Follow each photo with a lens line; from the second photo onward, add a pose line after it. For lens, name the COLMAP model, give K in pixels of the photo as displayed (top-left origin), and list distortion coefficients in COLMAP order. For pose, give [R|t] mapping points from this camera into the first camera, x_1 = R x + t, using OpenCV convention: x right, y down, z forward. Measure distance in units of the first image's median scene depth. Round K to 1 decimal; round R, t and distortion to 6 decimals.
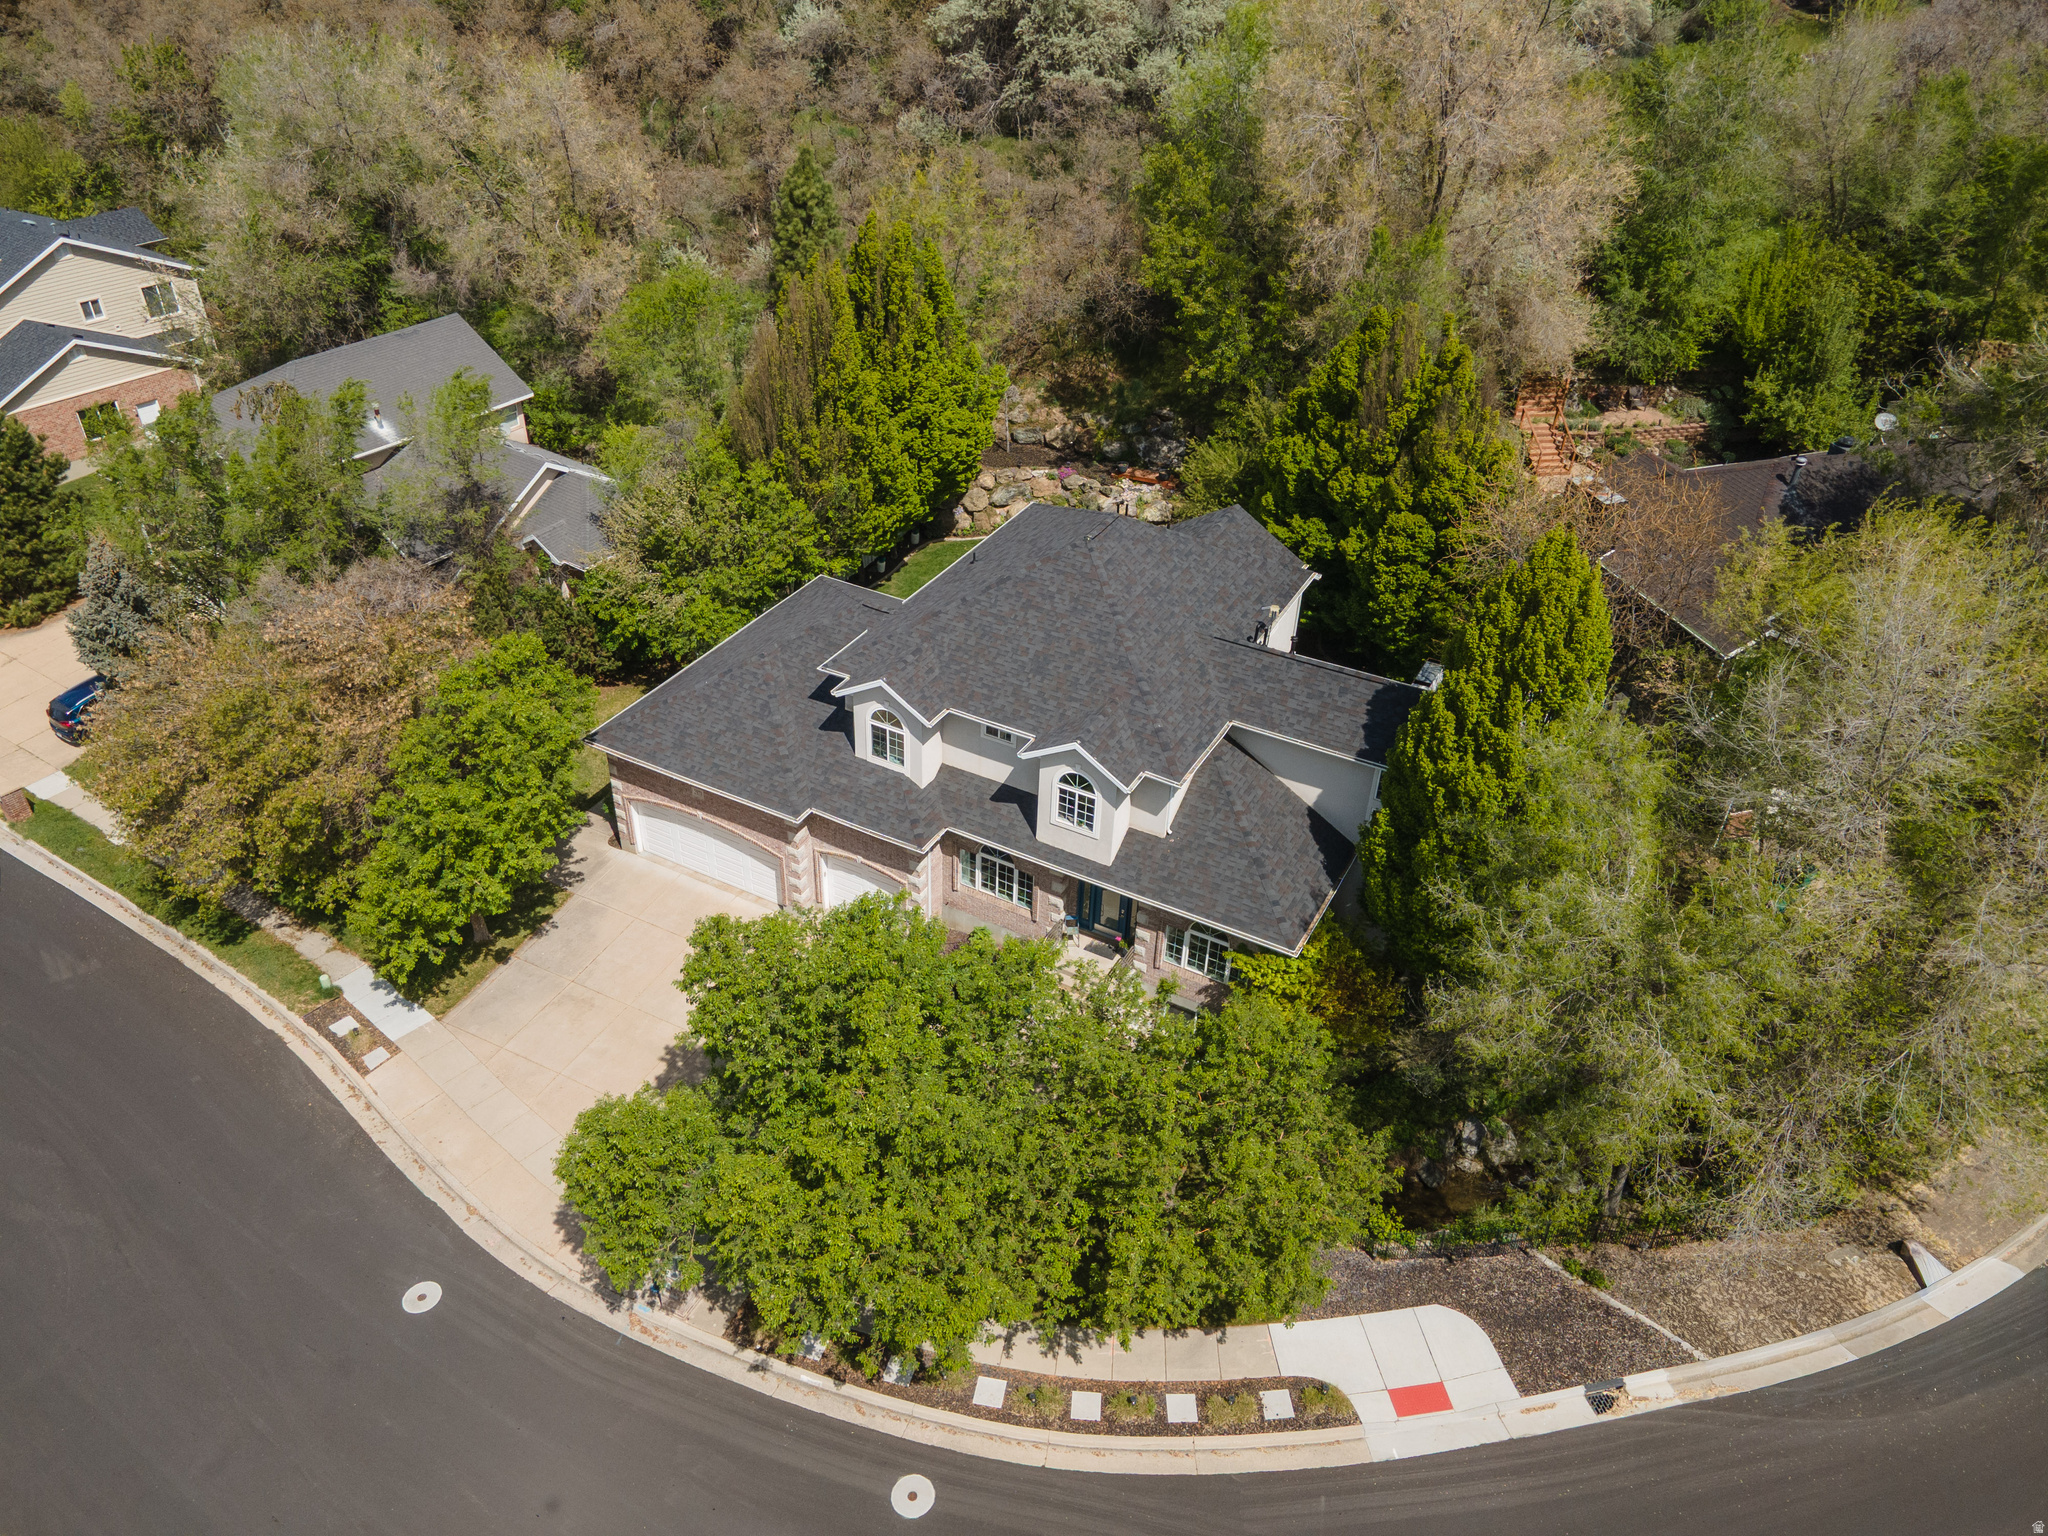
lens RADIAL K [[1509.1, 0, 980.5], [0, 1509.1, 760.1], [0, 0, 1]] dist [0.047761, 0.009813]
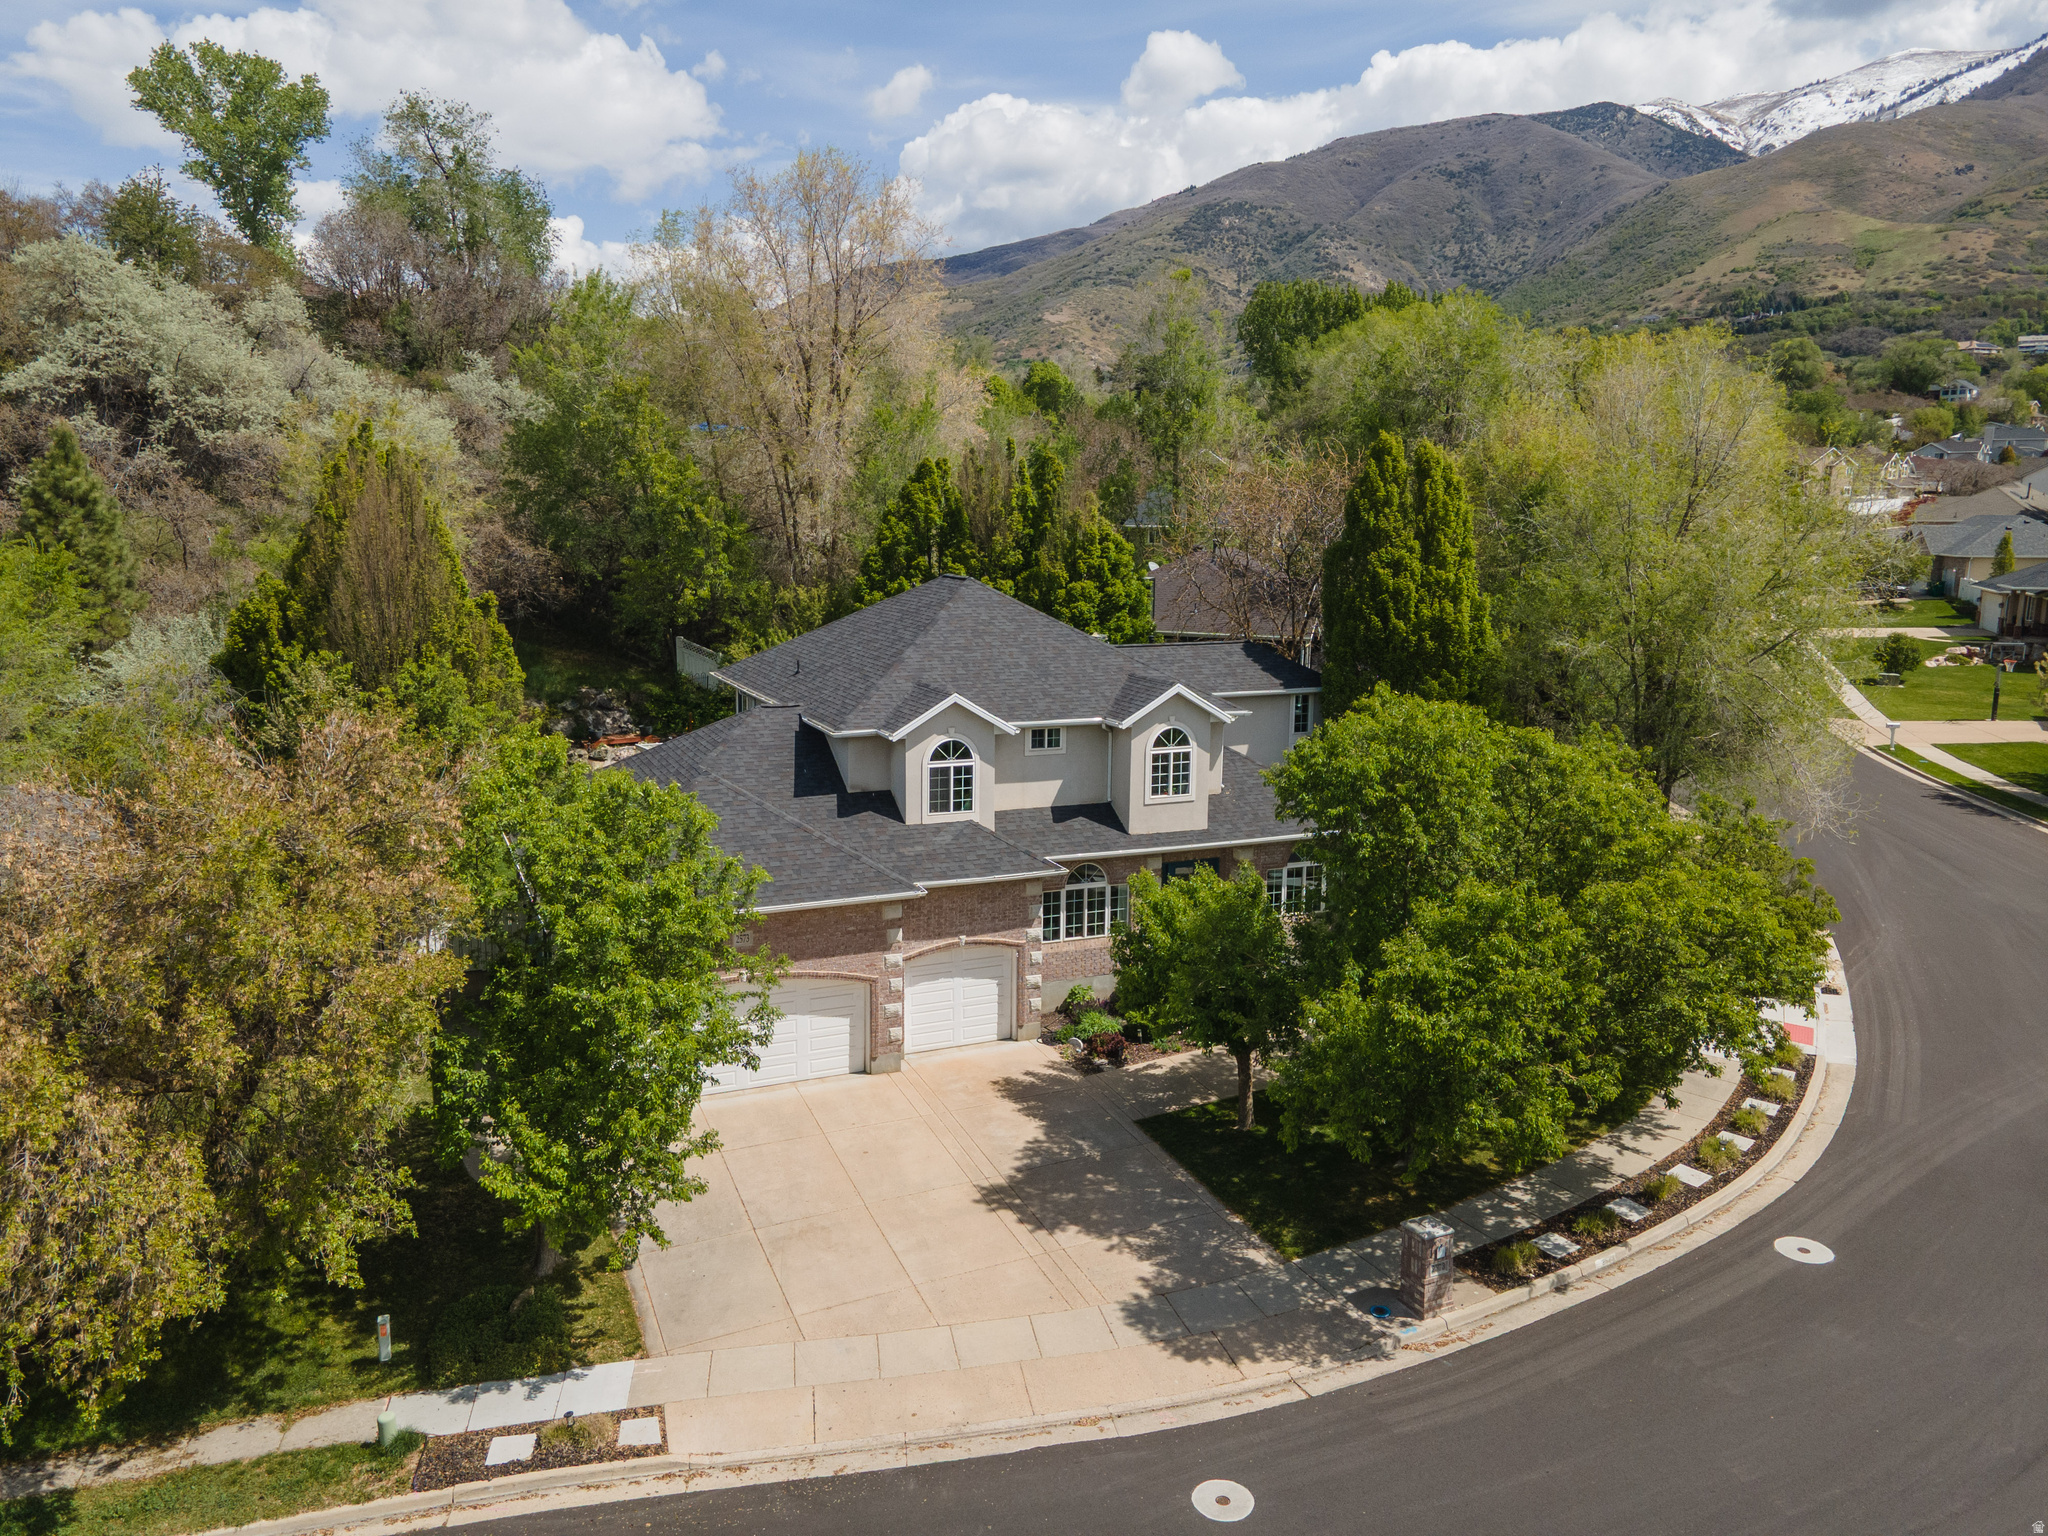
lens RADIAL K [[1509.1, 0, 1018.4], [0, 1509.1, 759.1], [0, 0, 1]] dist [0.047761, 0.009813]
pose [[0.599541, -0.146516, 0.786819, -0.730921], [0.455633, 0.870722, -0.185044, 0.155094], [-0.657989, 0.469442, 0.588791, 0.503454]]
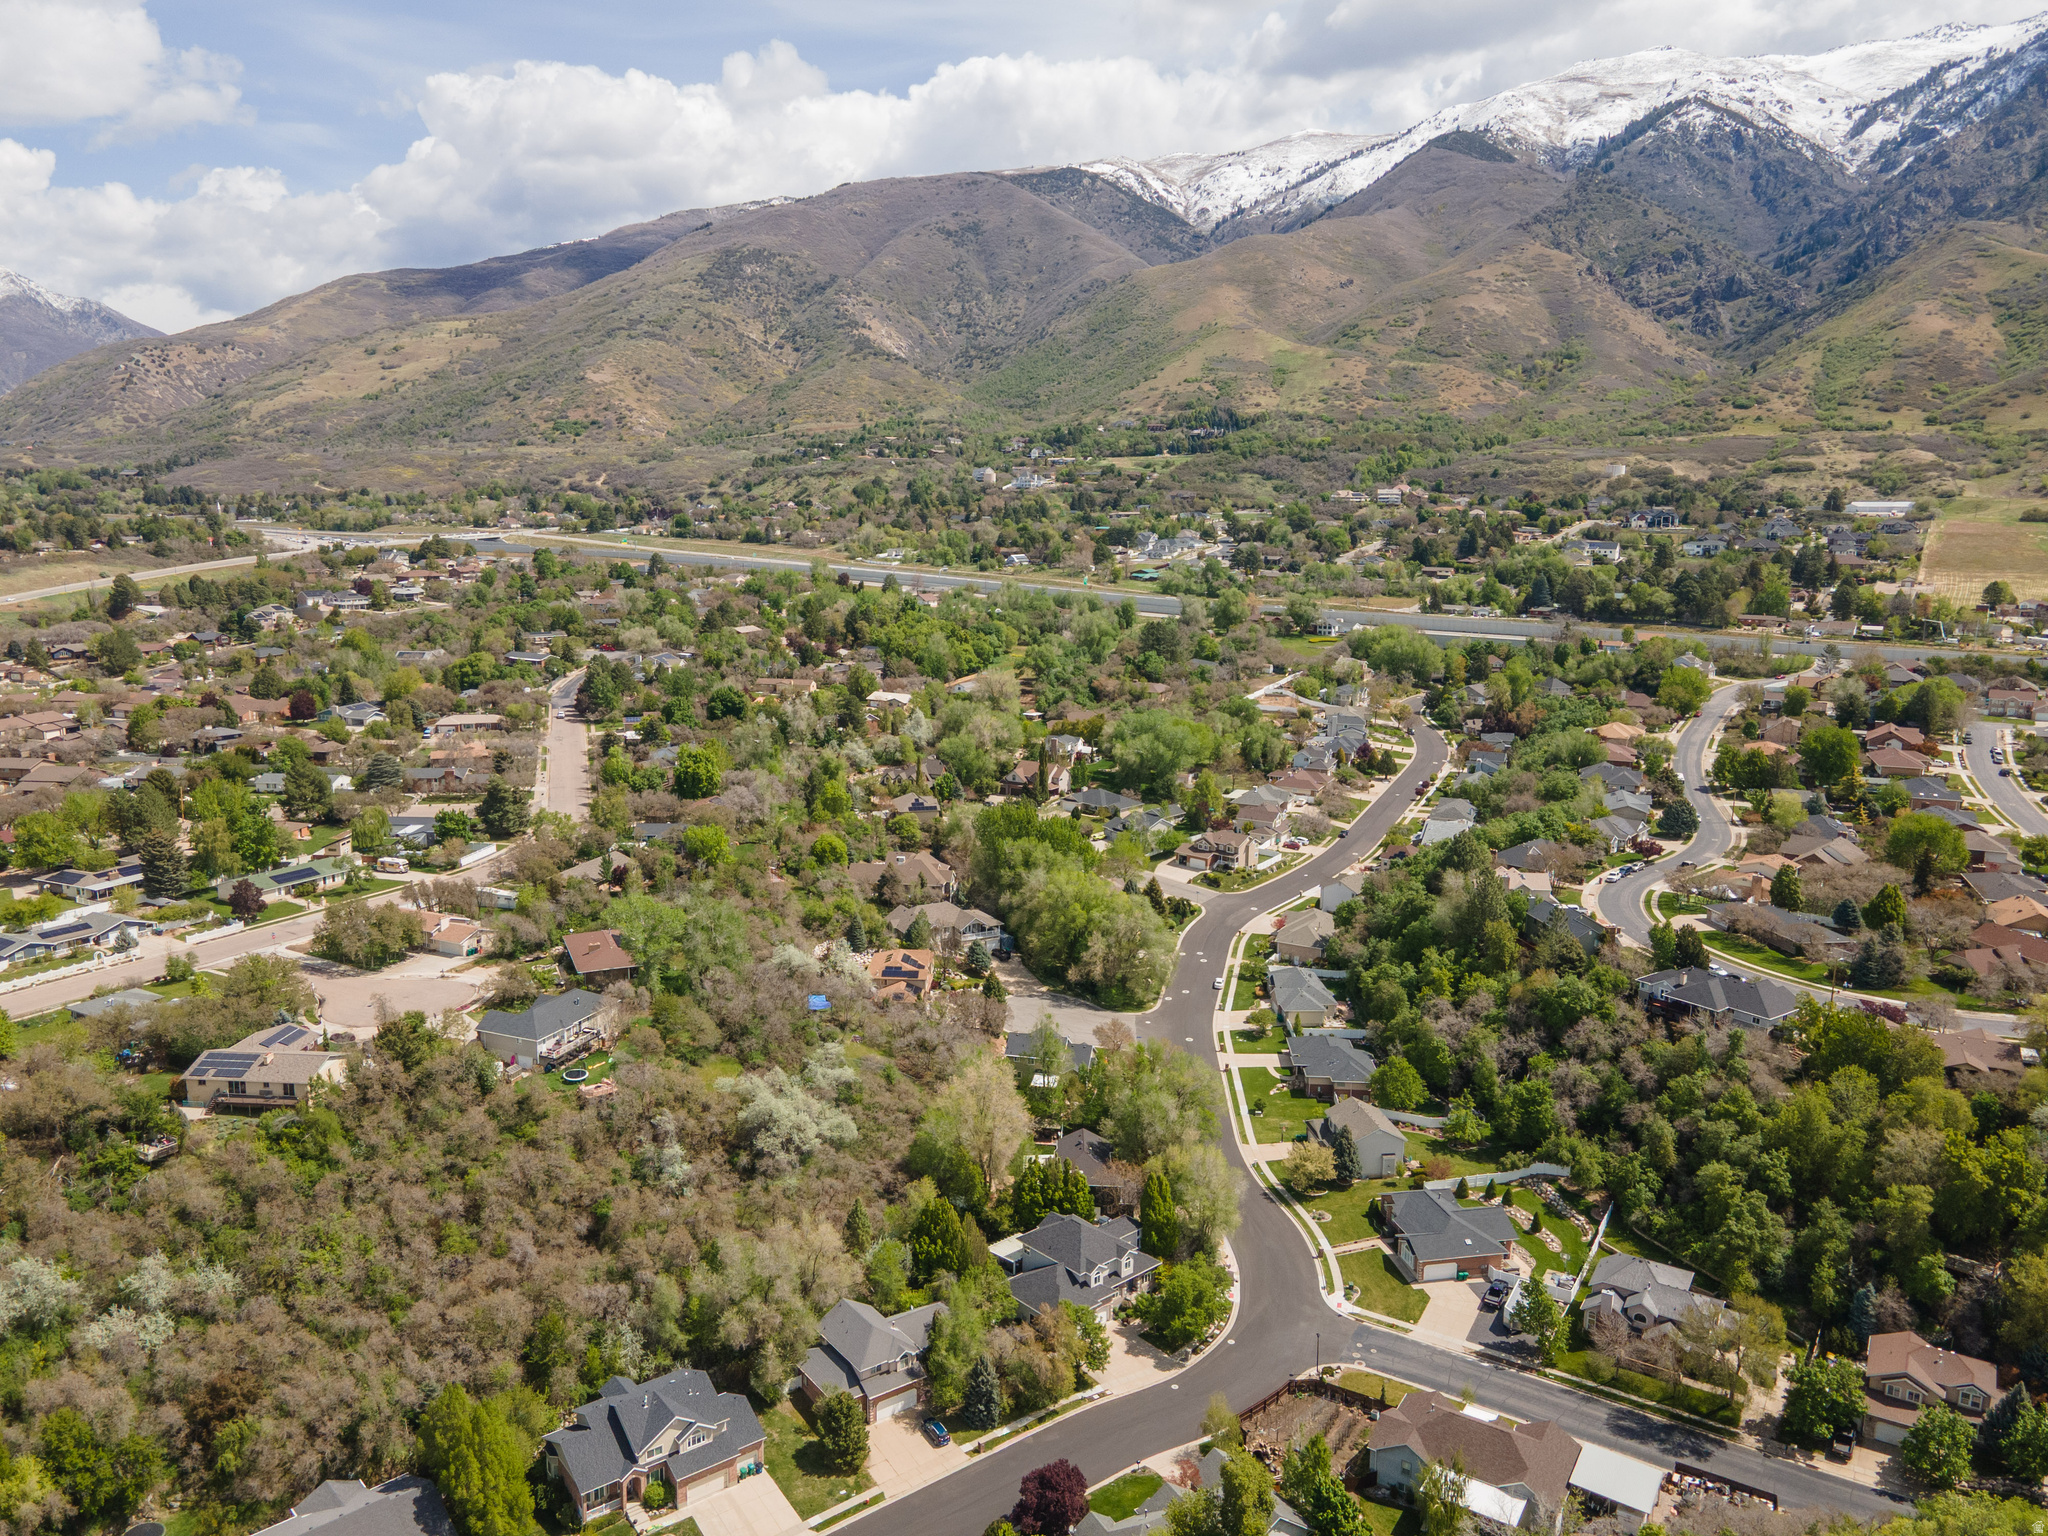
lens RADIAL K [[1509.1, 0, 1003.9], [0, 1509.1, 776.6], [0, 0, 1]] dist [0.047761, 0.009813]
pose [[0.326953, -0.200966, 0.923425, -4.547270], [0.537204, 0.843426, -0.006650, -1.574113], [-0.777505, 0.498242, 0.383720, -1.503840]]
